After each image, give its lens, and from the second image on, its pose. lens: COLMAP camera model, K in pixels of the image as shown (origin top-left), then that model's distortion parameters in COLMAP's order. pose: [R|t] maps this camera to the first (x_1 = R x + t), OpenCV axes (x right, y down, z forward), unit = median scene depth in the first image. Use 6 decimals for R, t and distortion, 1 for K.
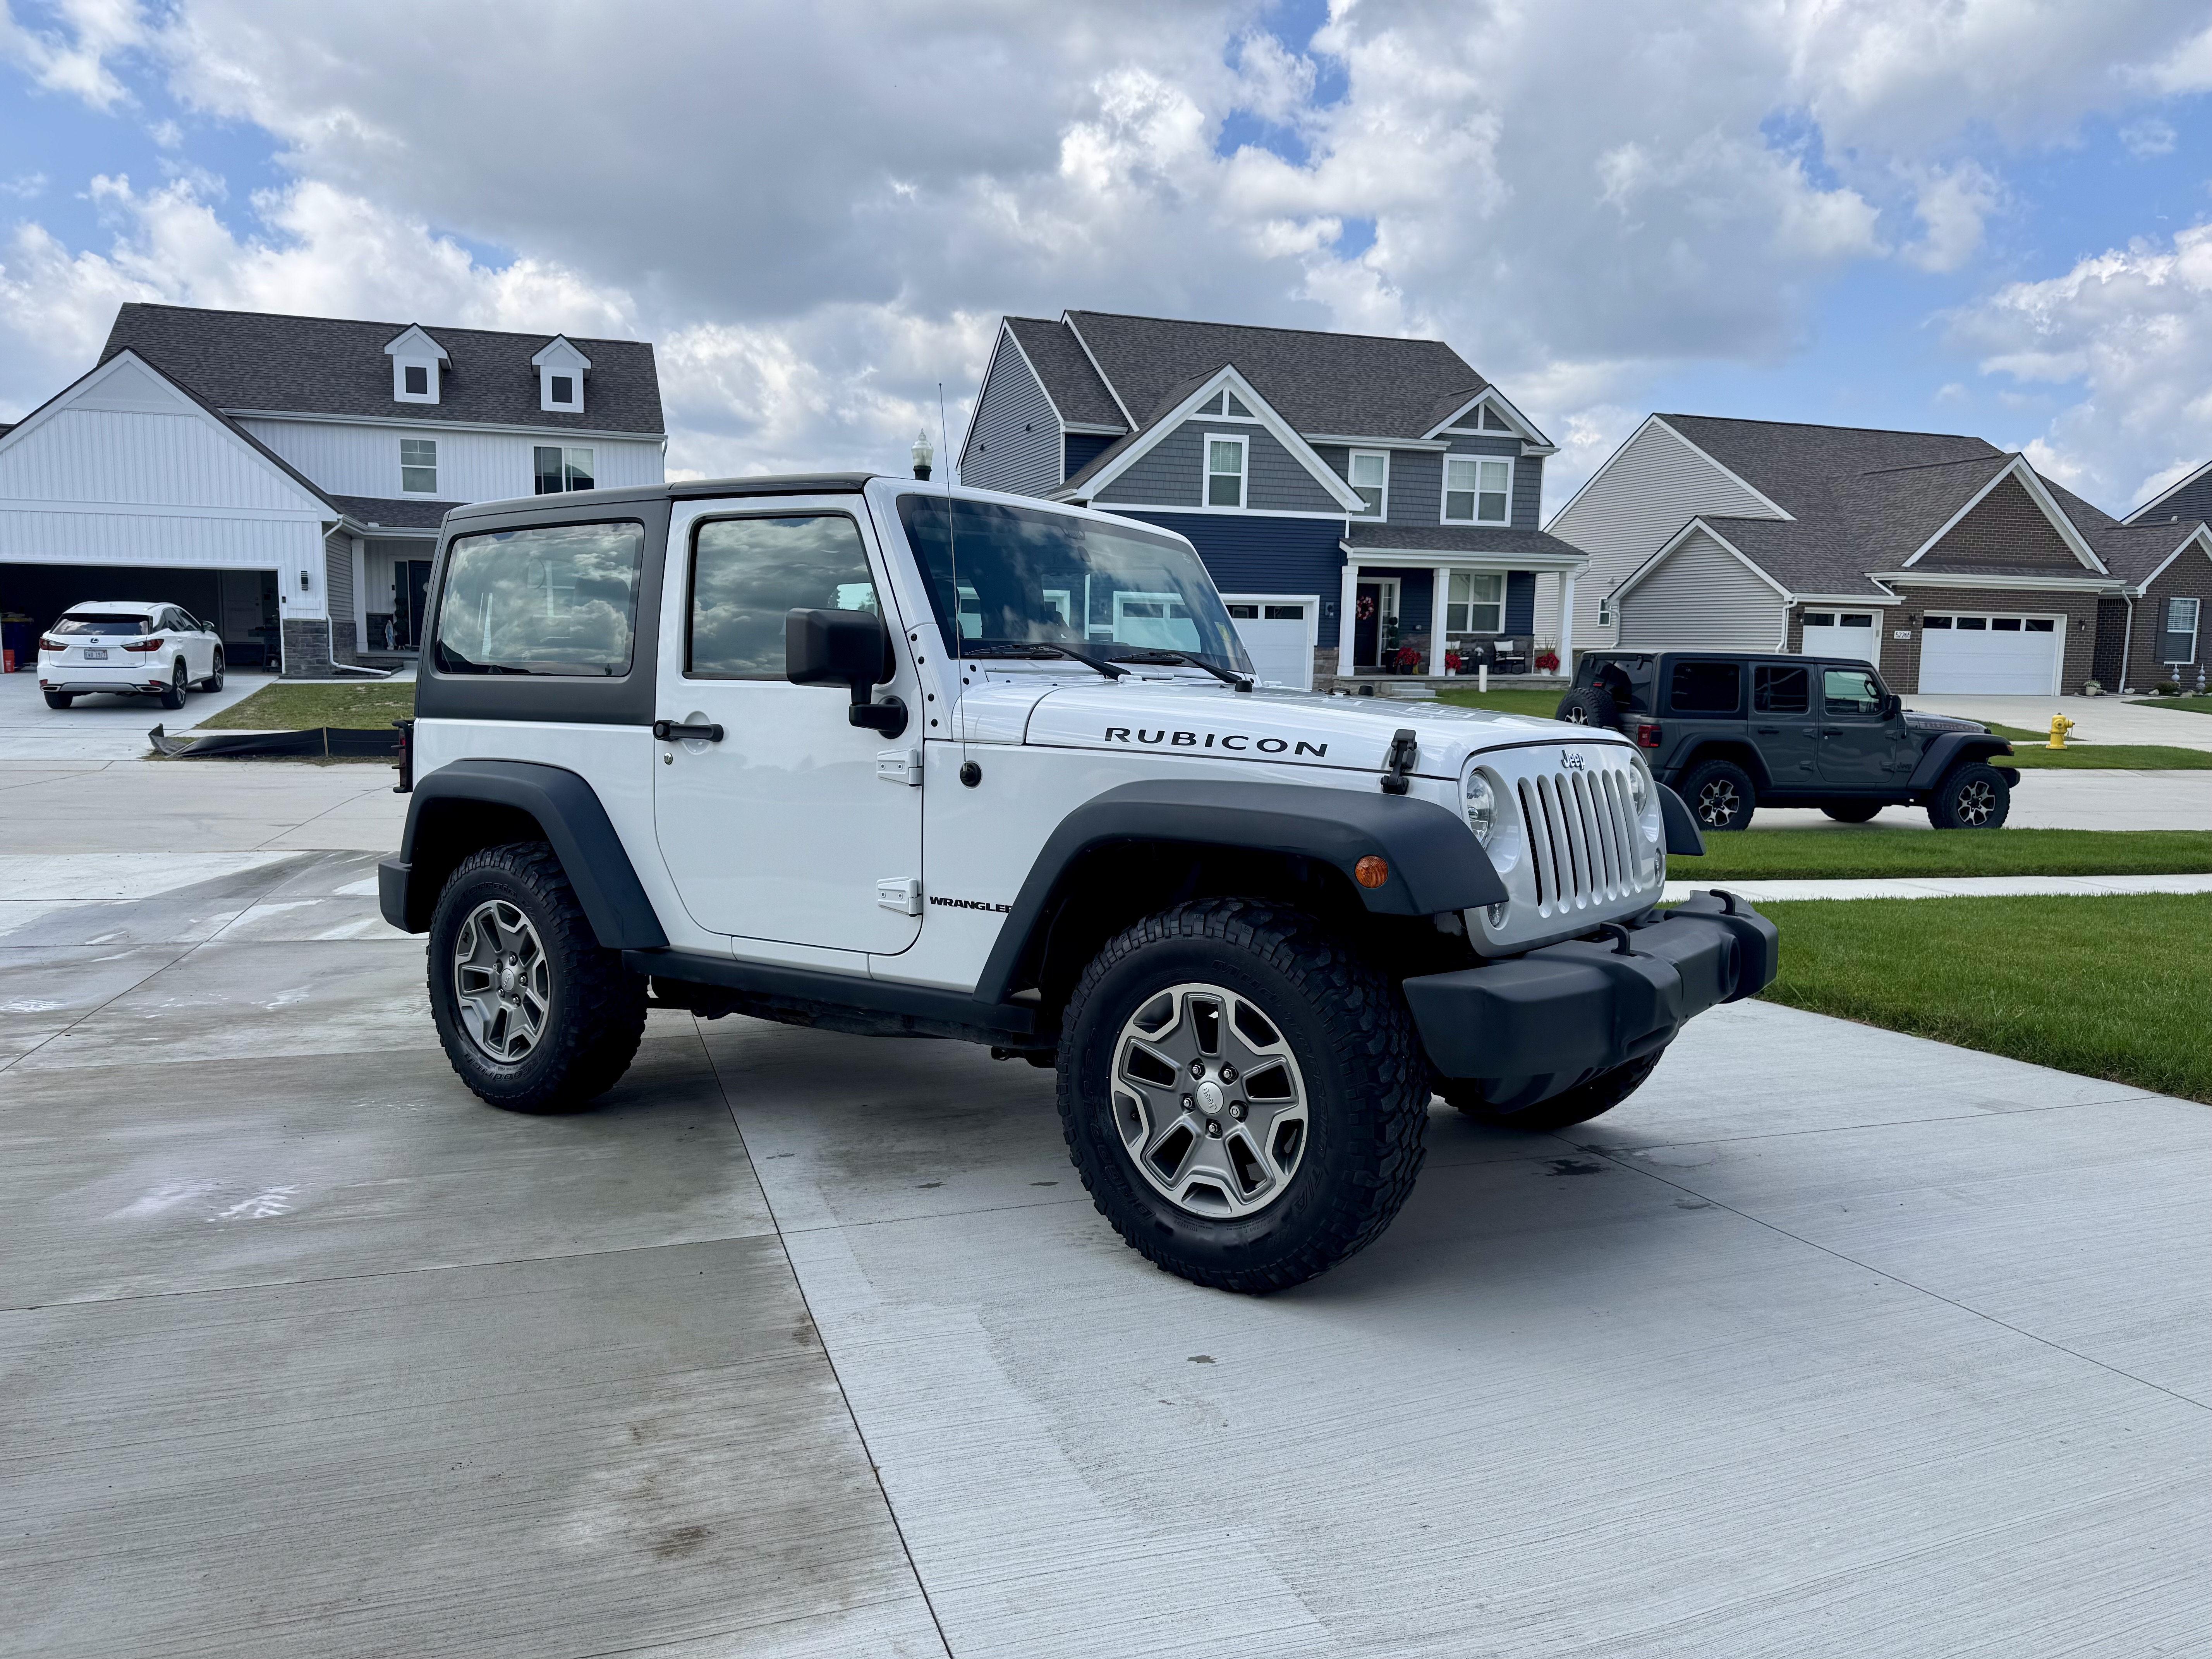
lens RADIAL K [[1550.7, 0, 1106.0], [0, 1550.7, 829.5], [0, 0, 1]] dist [0.011082, -0.050029]
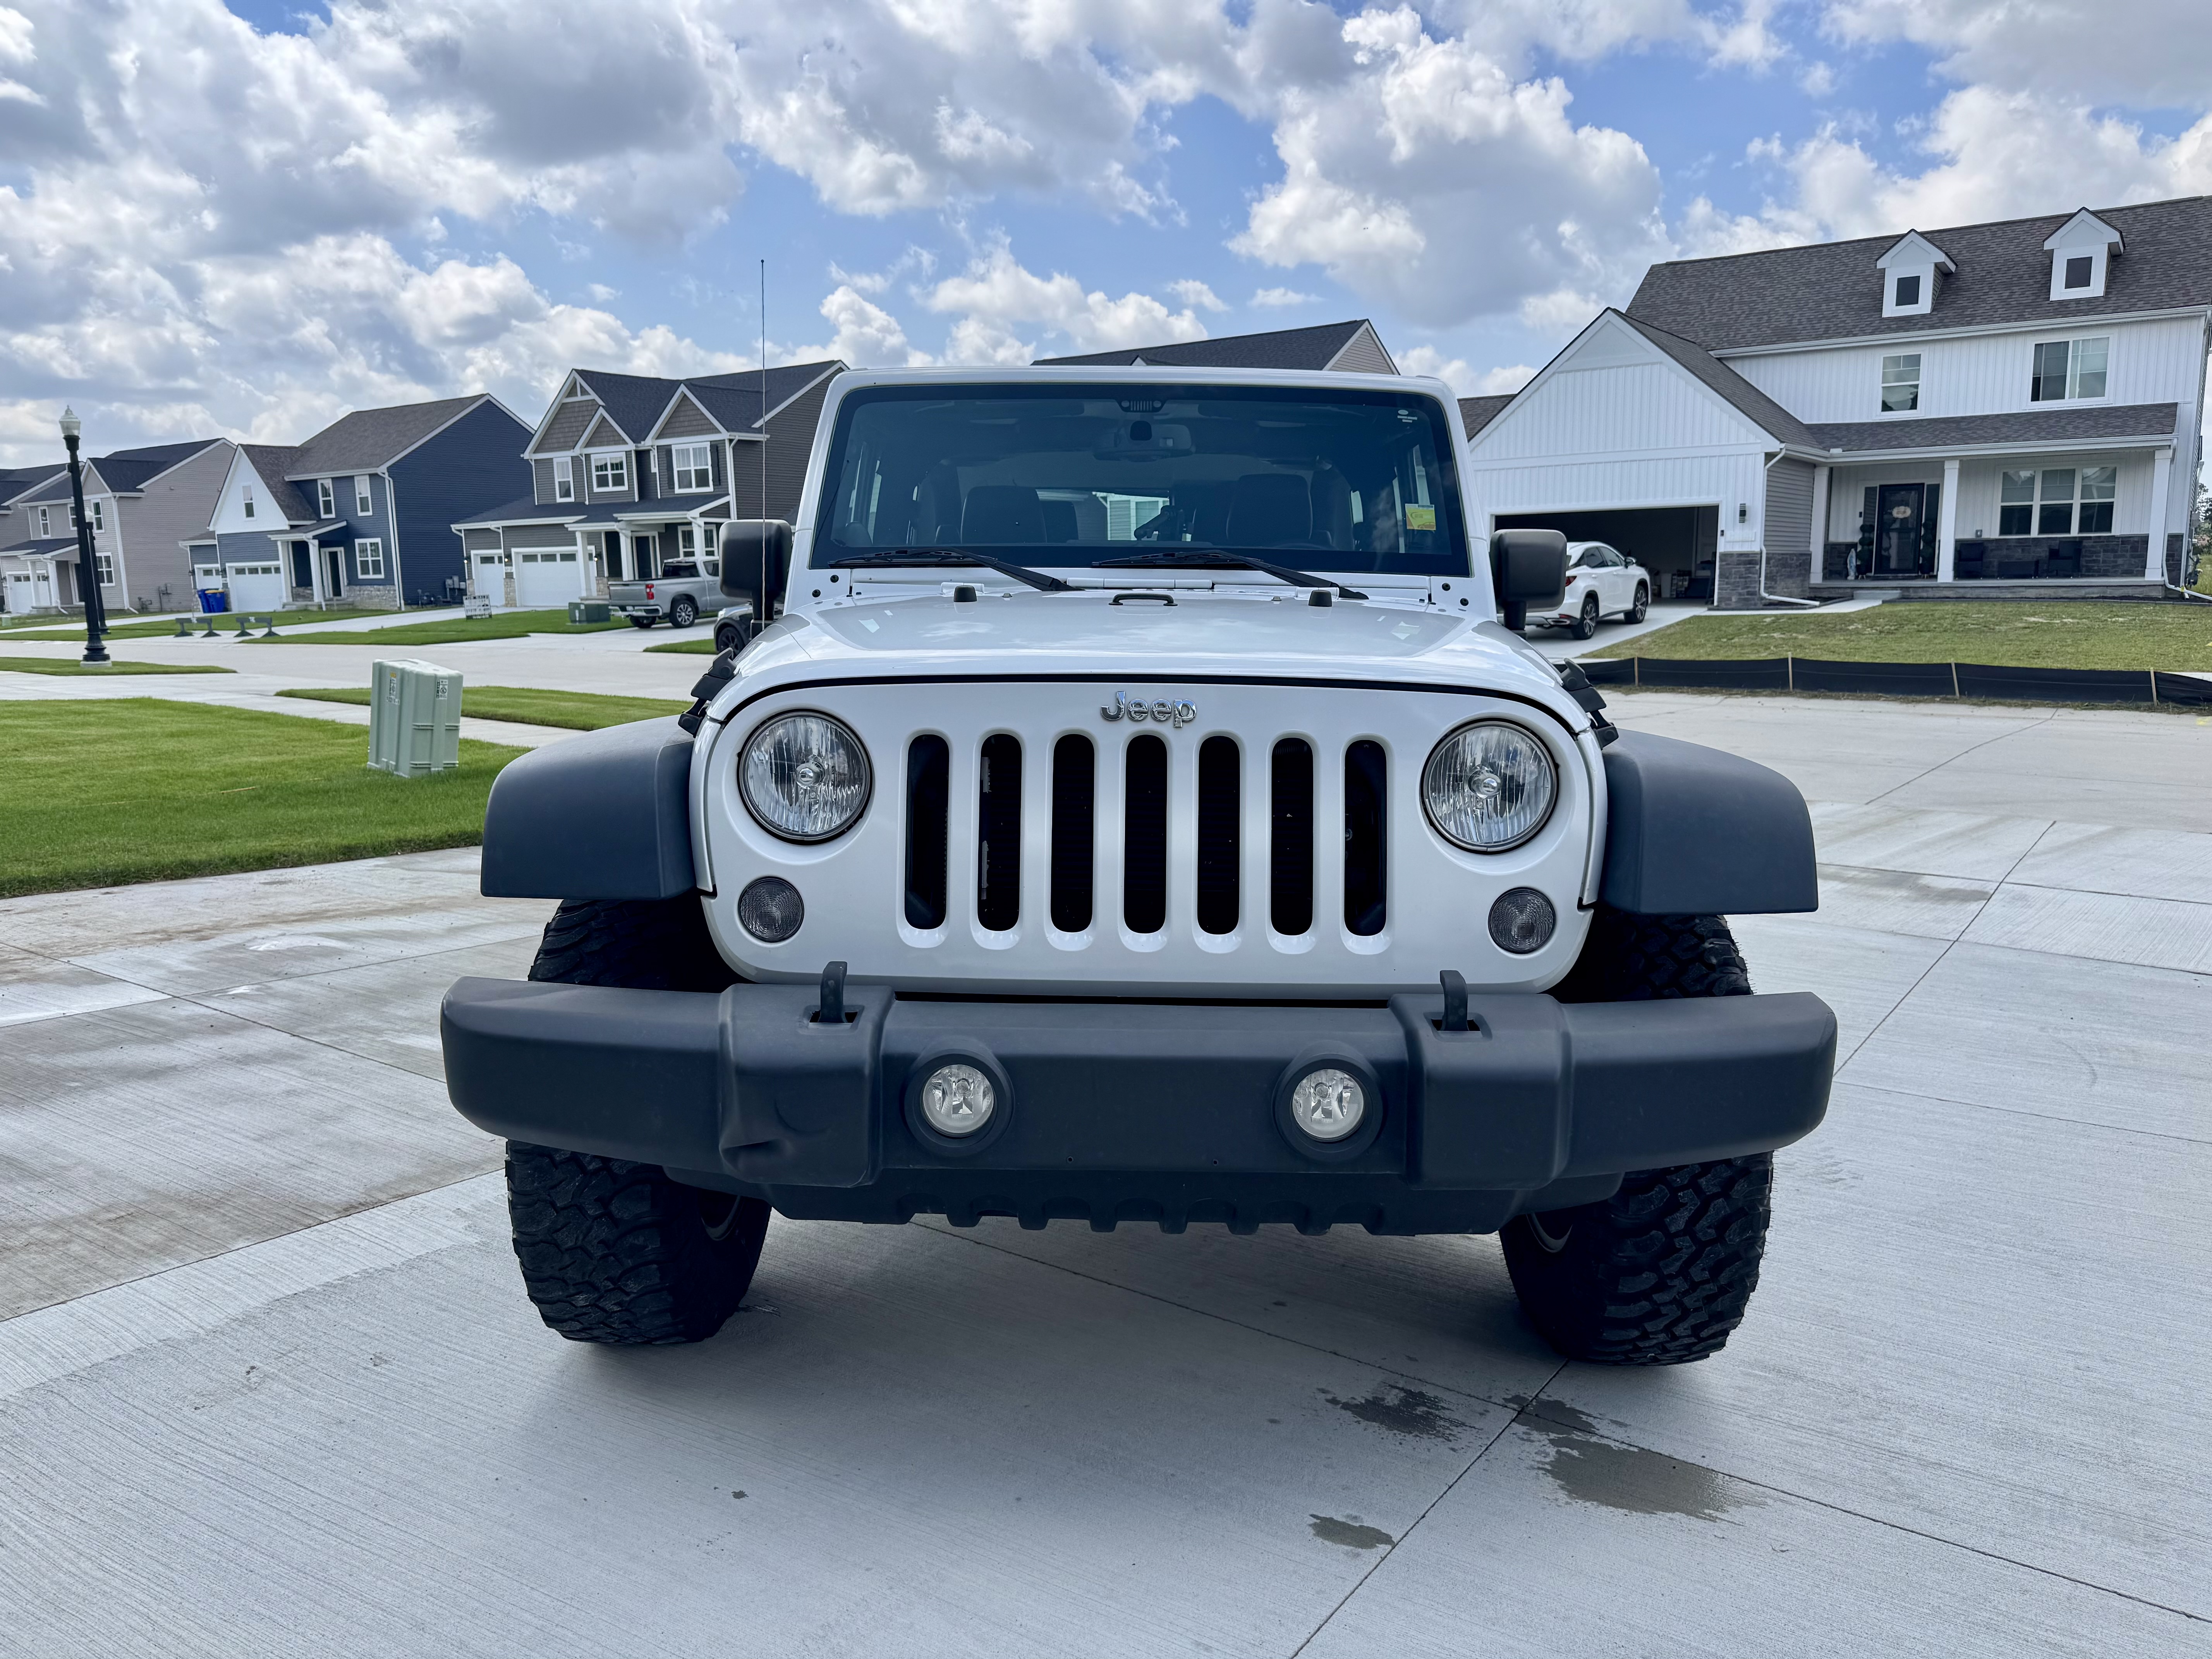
lens RADIAL K [[1549.8, 0, 1106.0], [0, 1549.8, 829.5], [0, 0, 1]] dist [-0.005675, 0.001903]
pose [[0.582393, 0.099572, -0.806786, 0.081414], [-0.064024, 0.995005, 0.076585, -0.004917], [0.810382, 0.007051, 0.585859, 0.065700]]
